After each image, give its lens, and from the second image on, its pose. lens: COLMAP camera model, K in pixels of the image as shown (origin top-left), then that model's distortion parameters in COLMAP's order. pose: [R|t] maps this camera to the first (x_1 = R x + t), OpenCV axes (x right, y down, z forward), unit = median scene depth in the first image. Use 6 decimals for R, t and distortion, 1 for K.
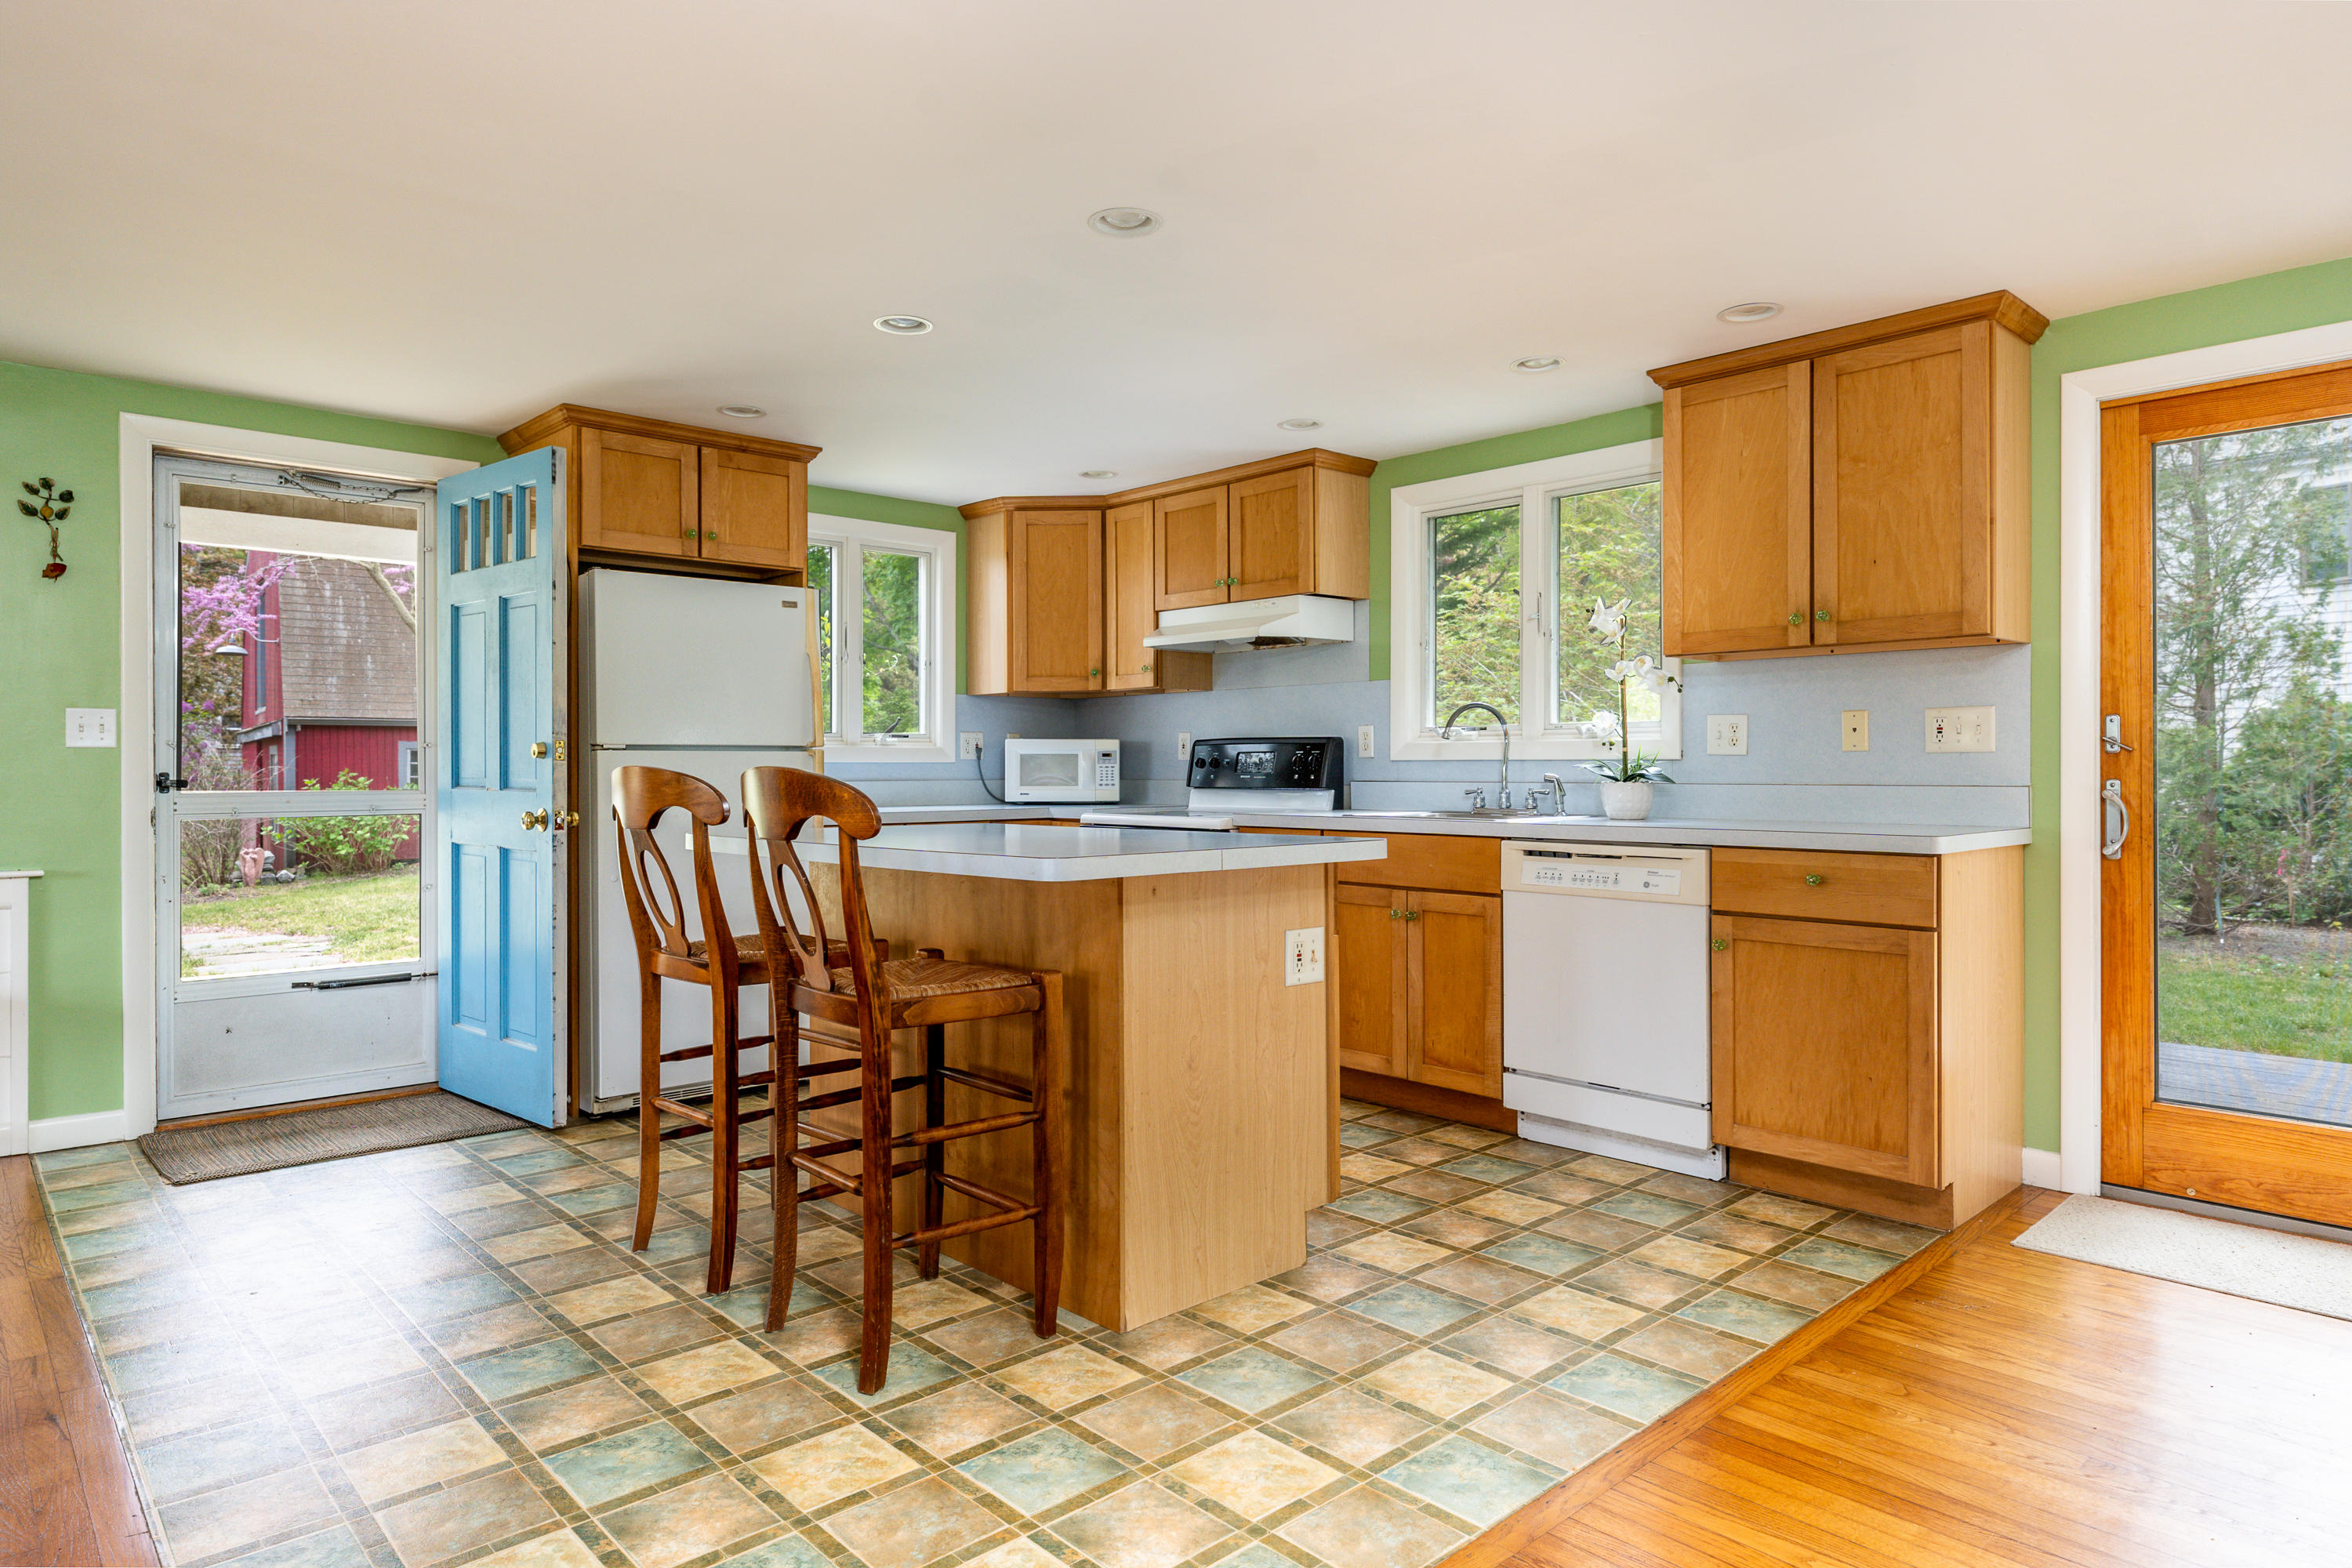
lens RADIAL K [[1414.7, 0, 1172.4], [0, 1414.7, 774.8], [0, 0, 1]] dist [0.012912, -0.003138]
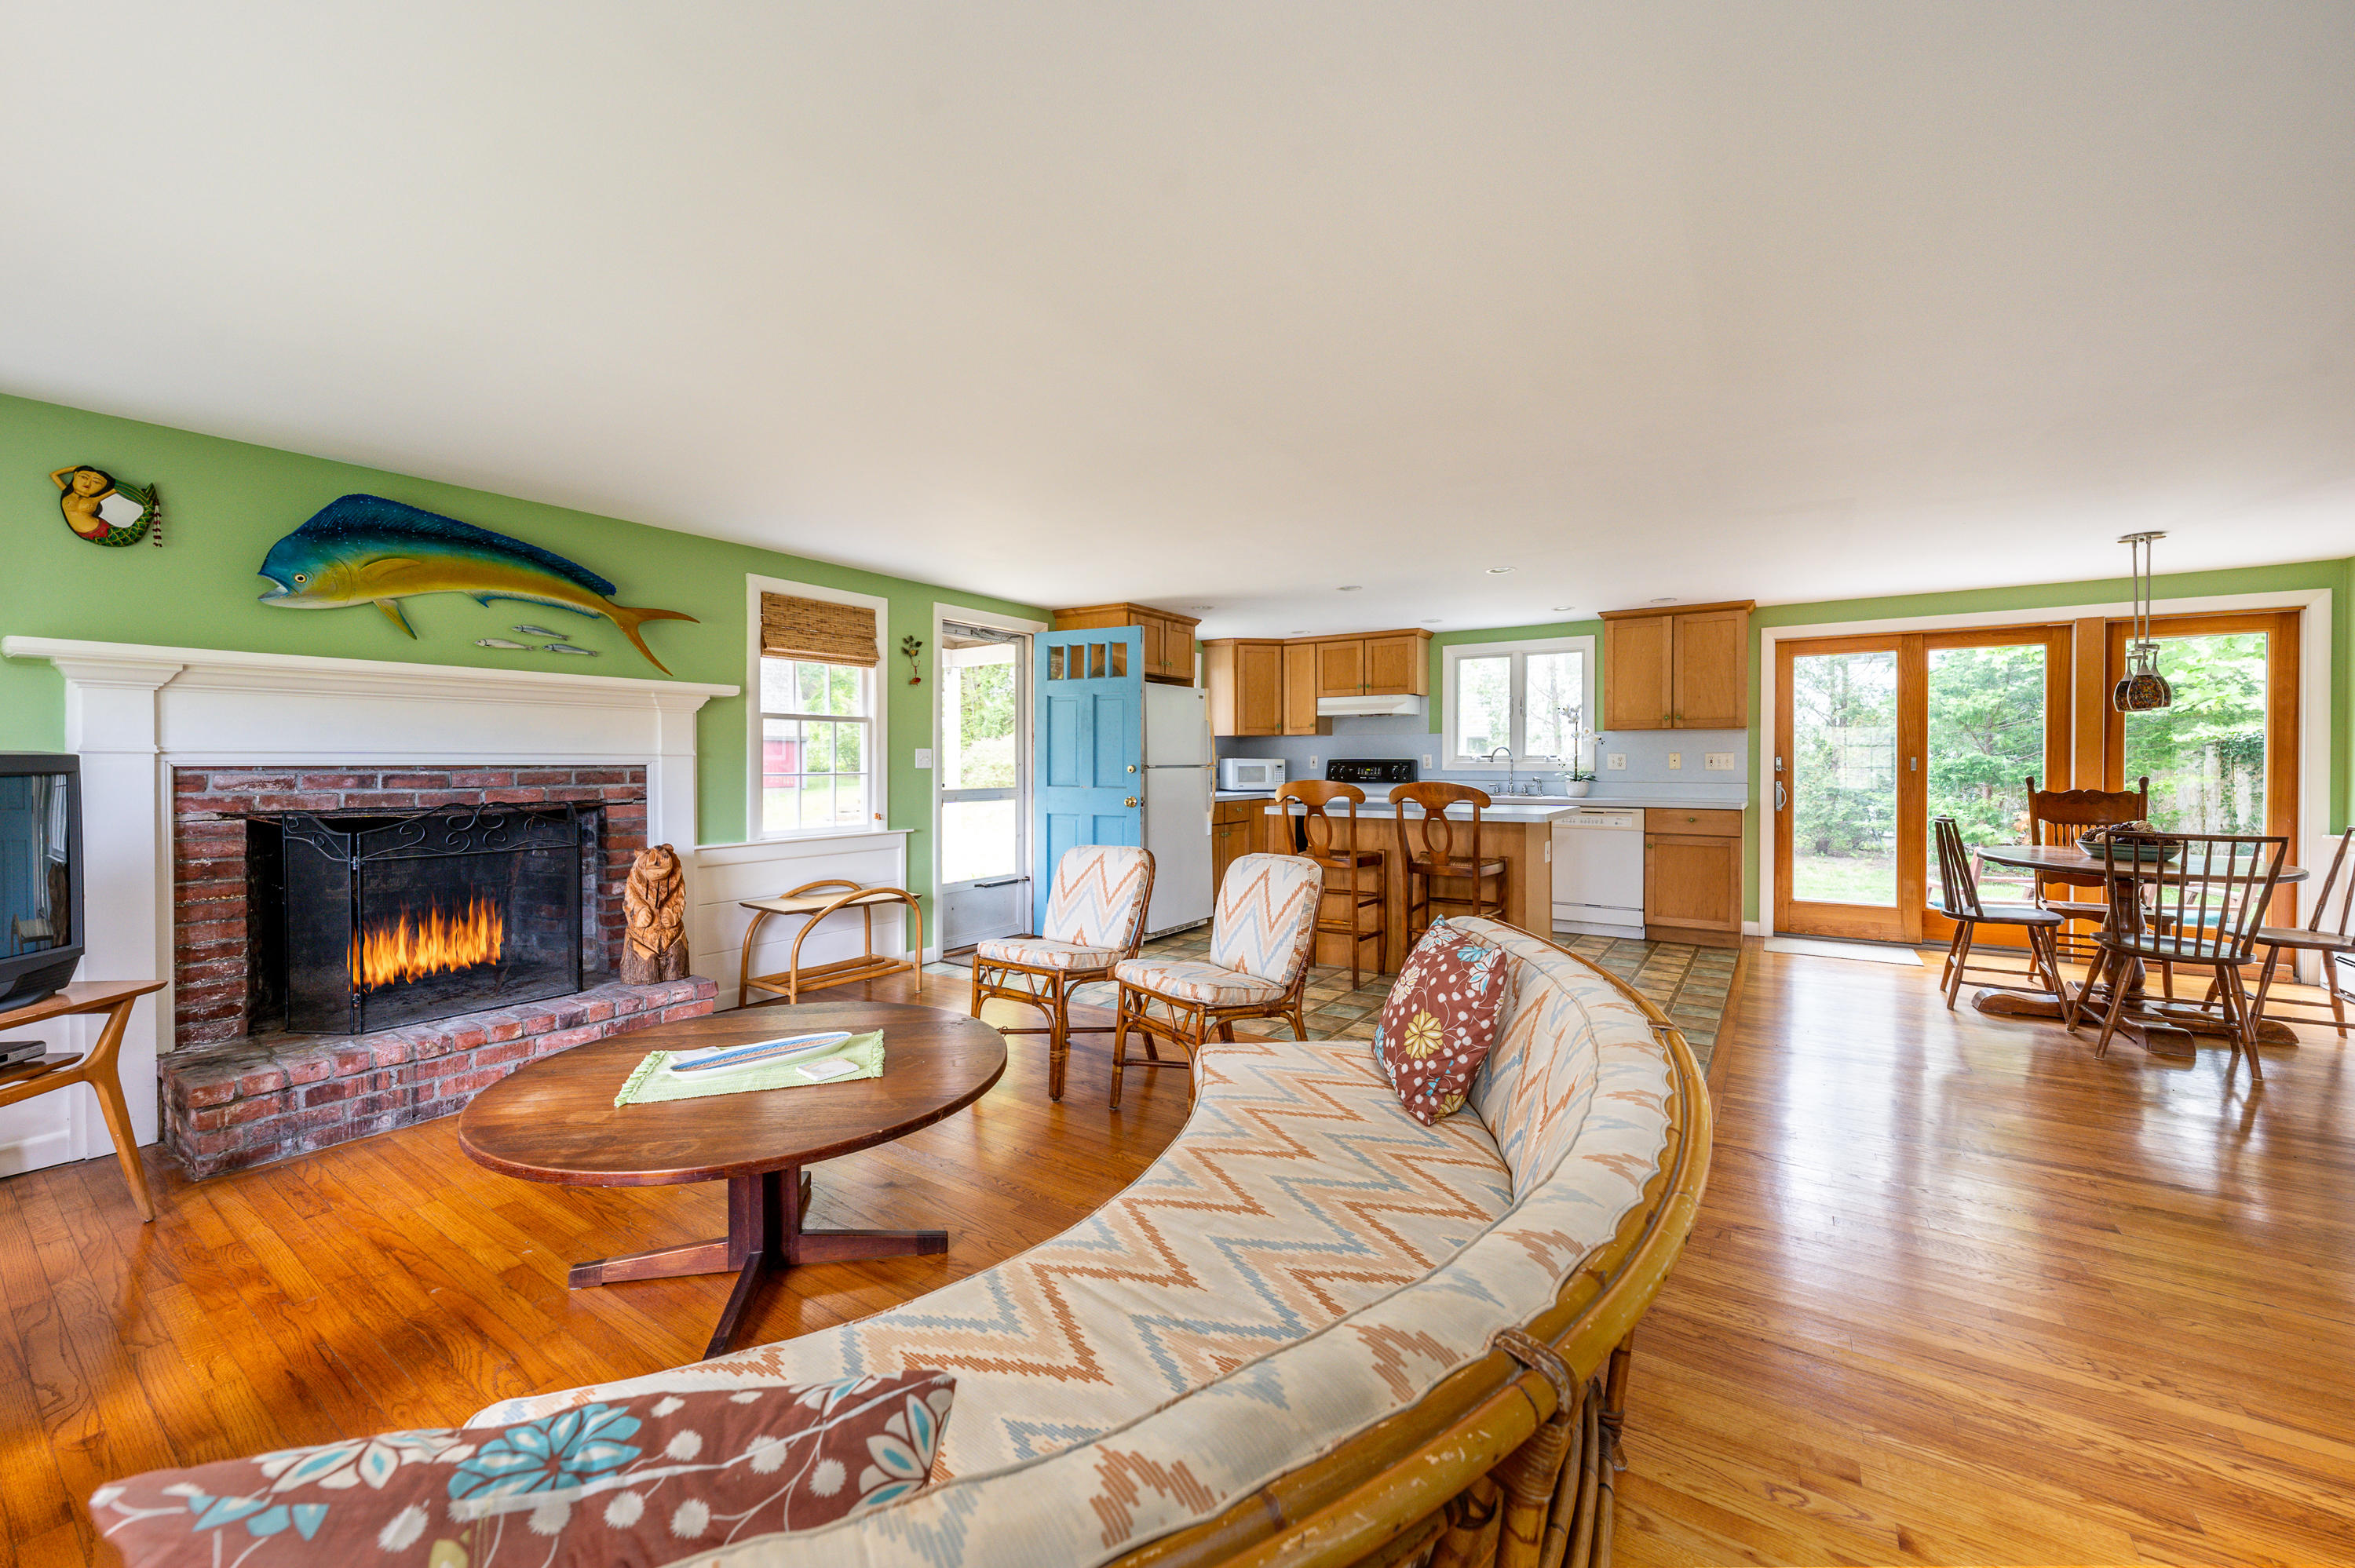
lens RADIAL K [[920.3, 0, 1194.7], [0, 920.3, 775.9], [0, 0, 1]] dist [-0.001273, -0.000036]
pose [[0.970971, -0.003559, 0.239171, -0.706431], [0.001217, 0.999950, 0.009941, -0.021331], [-0.239195, -0.009361, 0.970927, -0.360235]]
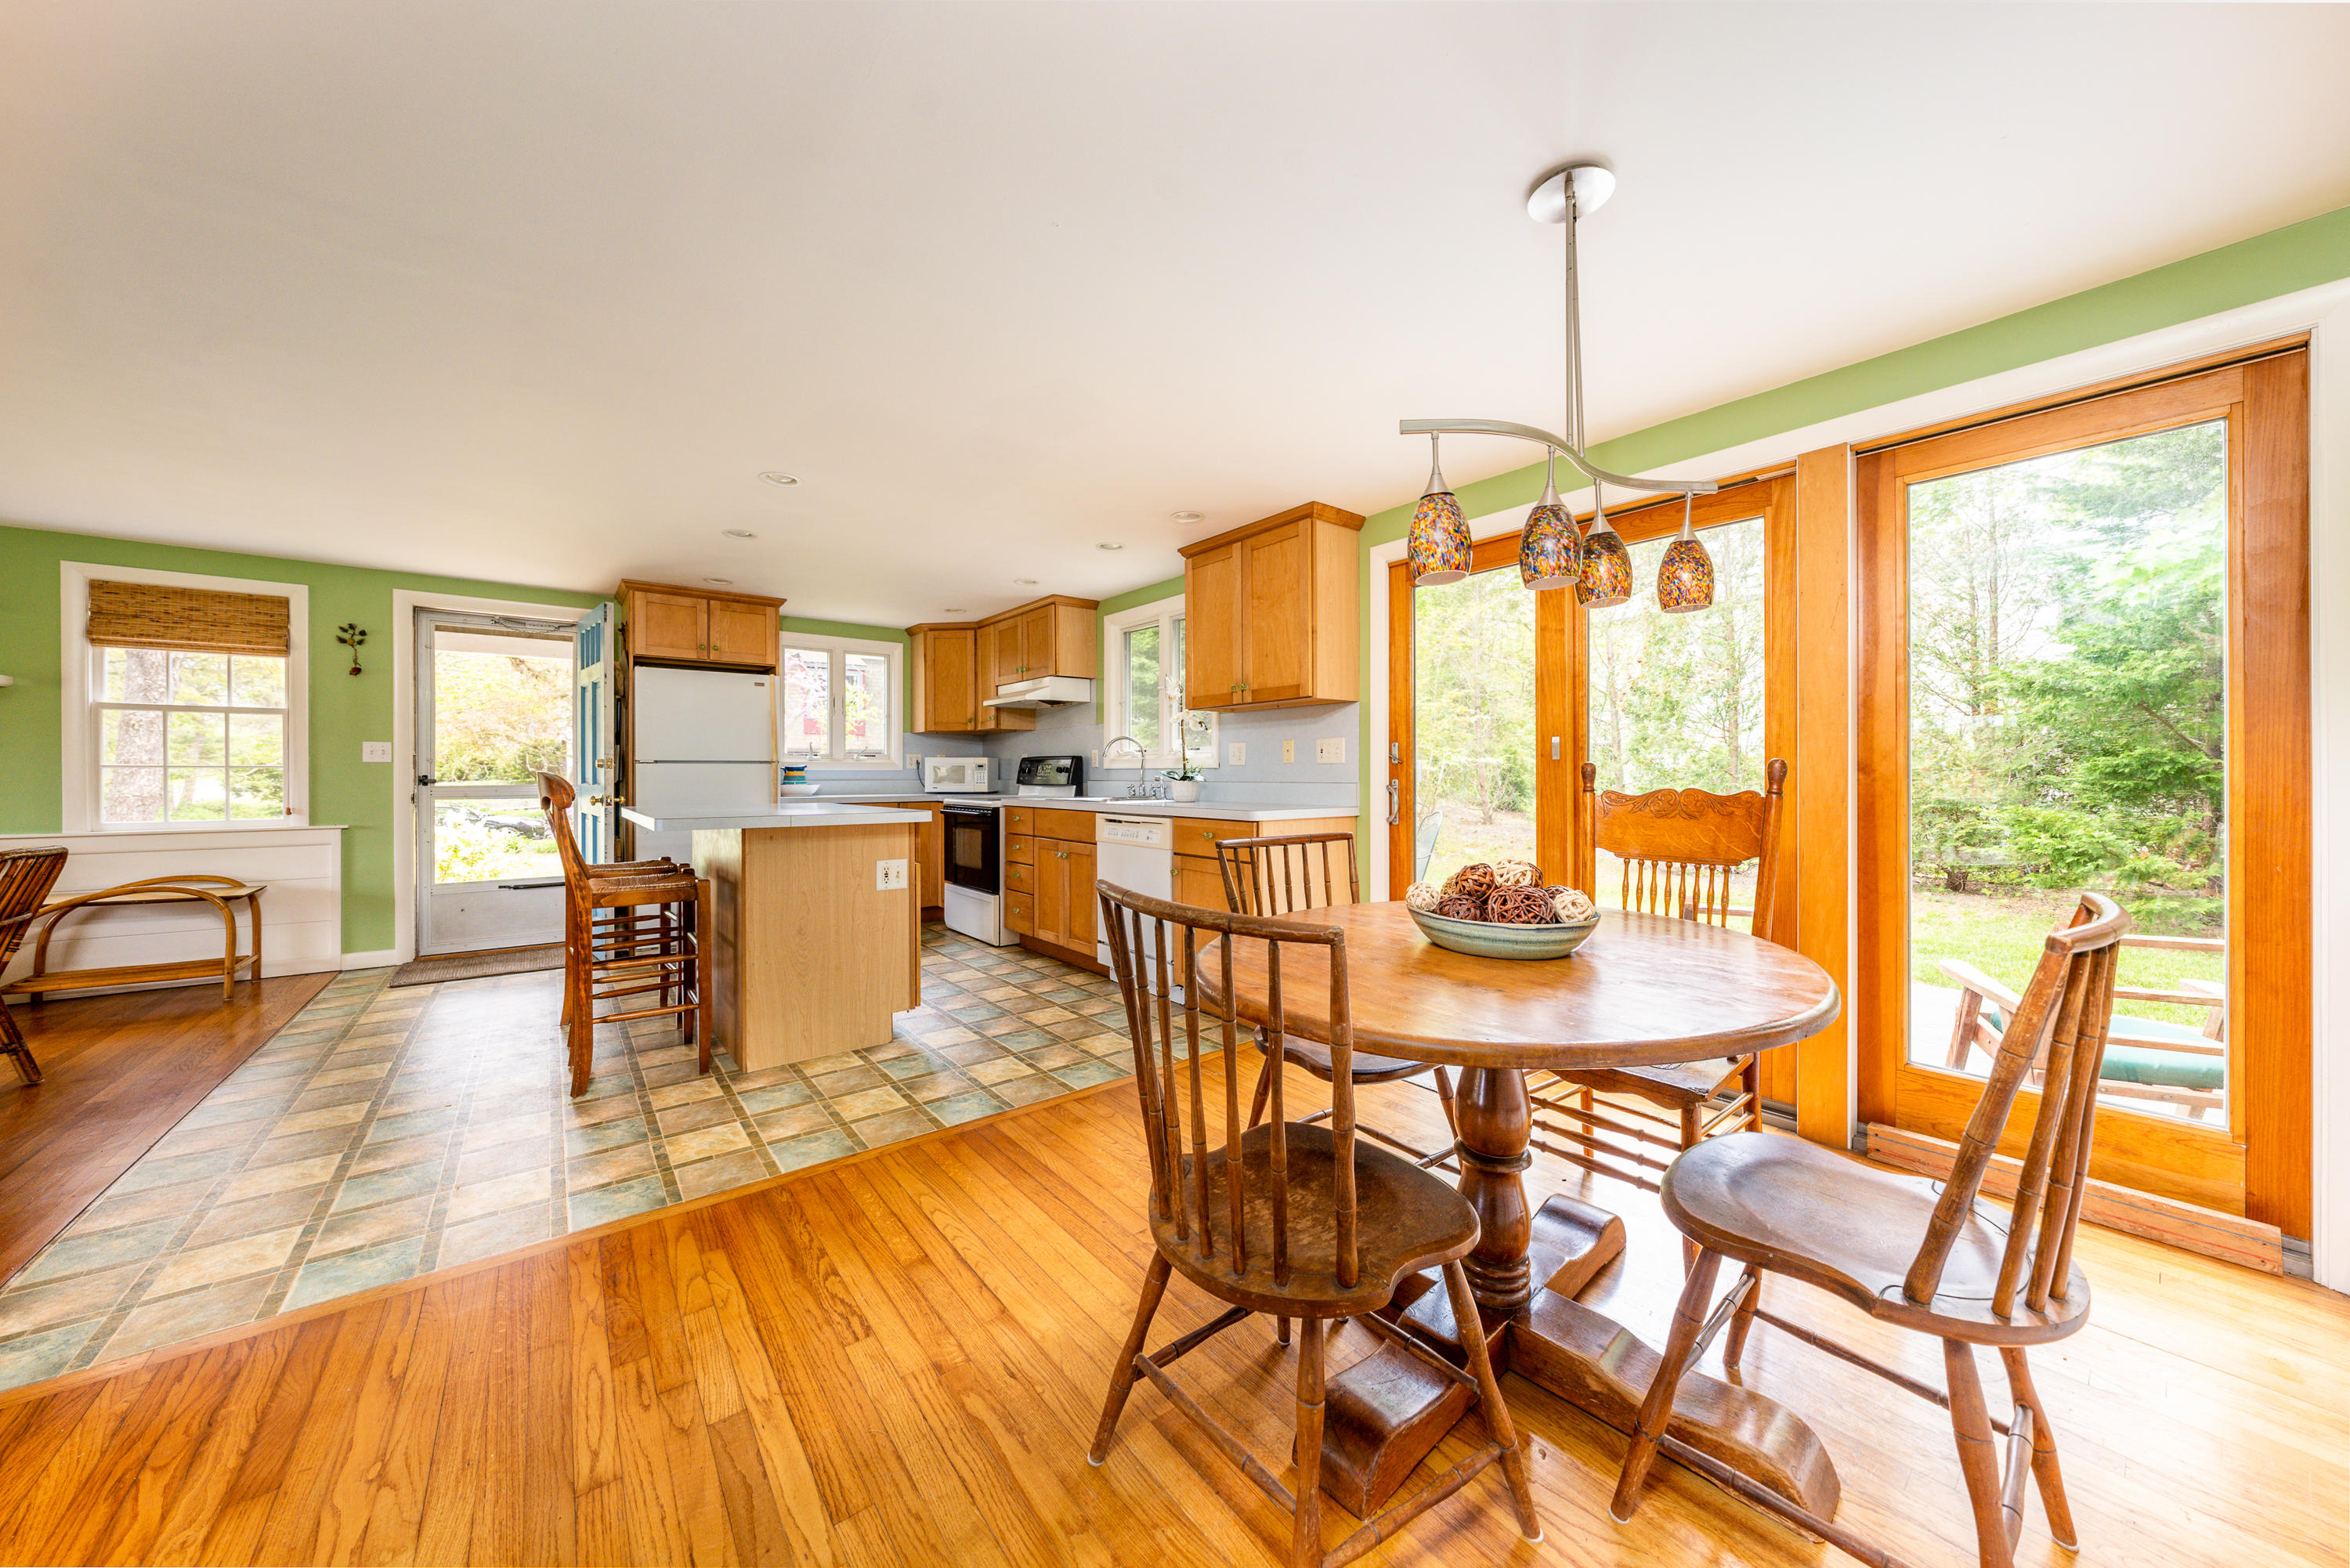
lens RADIAL K [[810.2, 0, 1169.1], [0, 810.2, 787.3], [0, 0, 1]] dist [-0.000728, -0.000111]
pose [[0.996687, 0.001610, -0.081315, 0.408448], [-0.000652, 0.999930, 0.011809, 0.001184], [0.081328, -0.011716, 0.996619, -0.013335]]
